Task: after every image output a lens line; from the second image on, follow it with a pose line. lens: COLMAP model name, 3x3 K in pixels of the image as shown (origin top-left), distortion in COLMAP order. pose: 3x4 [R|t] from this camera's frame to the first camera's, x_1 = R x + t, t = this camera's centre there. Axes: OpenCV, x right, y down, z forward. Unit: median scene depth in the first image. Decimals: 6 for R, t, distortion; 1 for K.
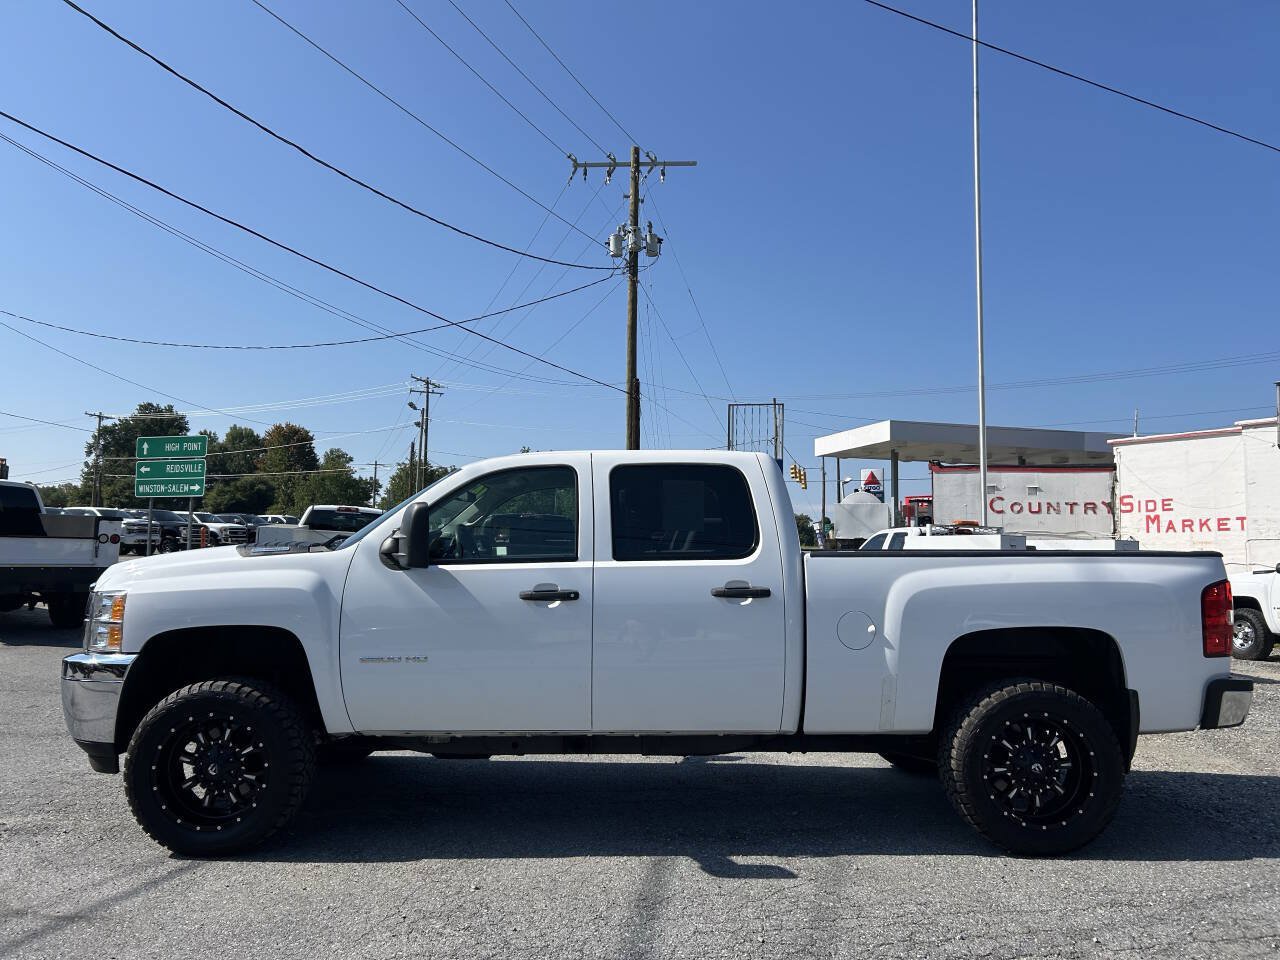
lens RADIAL K [[973.1, 0, 647.8], [0, 973.1, 469.3], [0, 0, 1]] dist [0.044892, -0.050770]
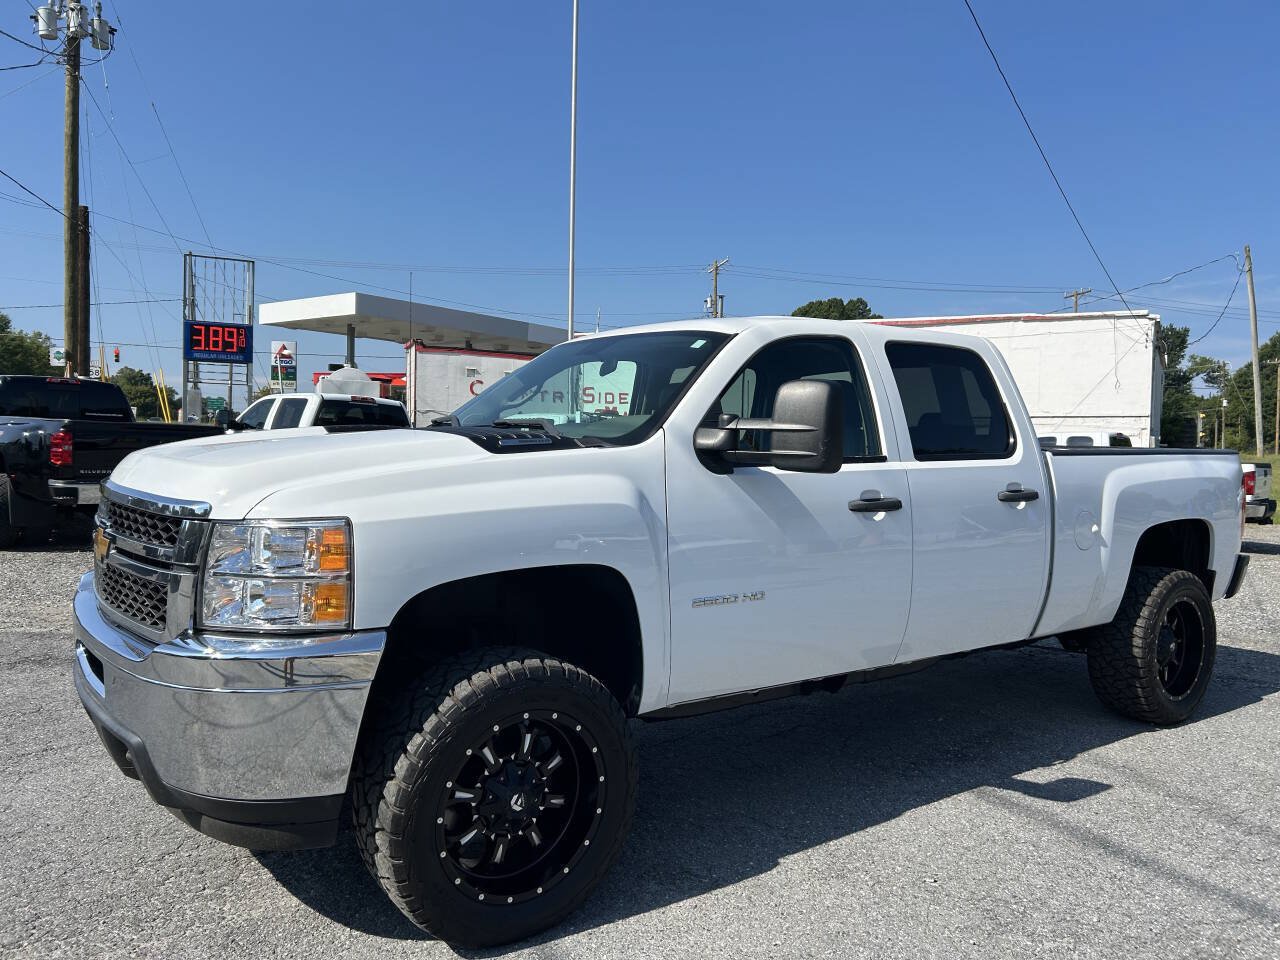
lens RADIAL K [[973.1, 0, 642.0], [0, 973.1, 477.7], [0, 0, 1]] dist [0.044892, -0.050770]
pose [[0.809438, -0.012750, 0.587067, -0.109975], [-0.065323, 0.991604, 0.111601, 0.004943], [-0.583561, -0.128683, 0.801809, 0.073917]]
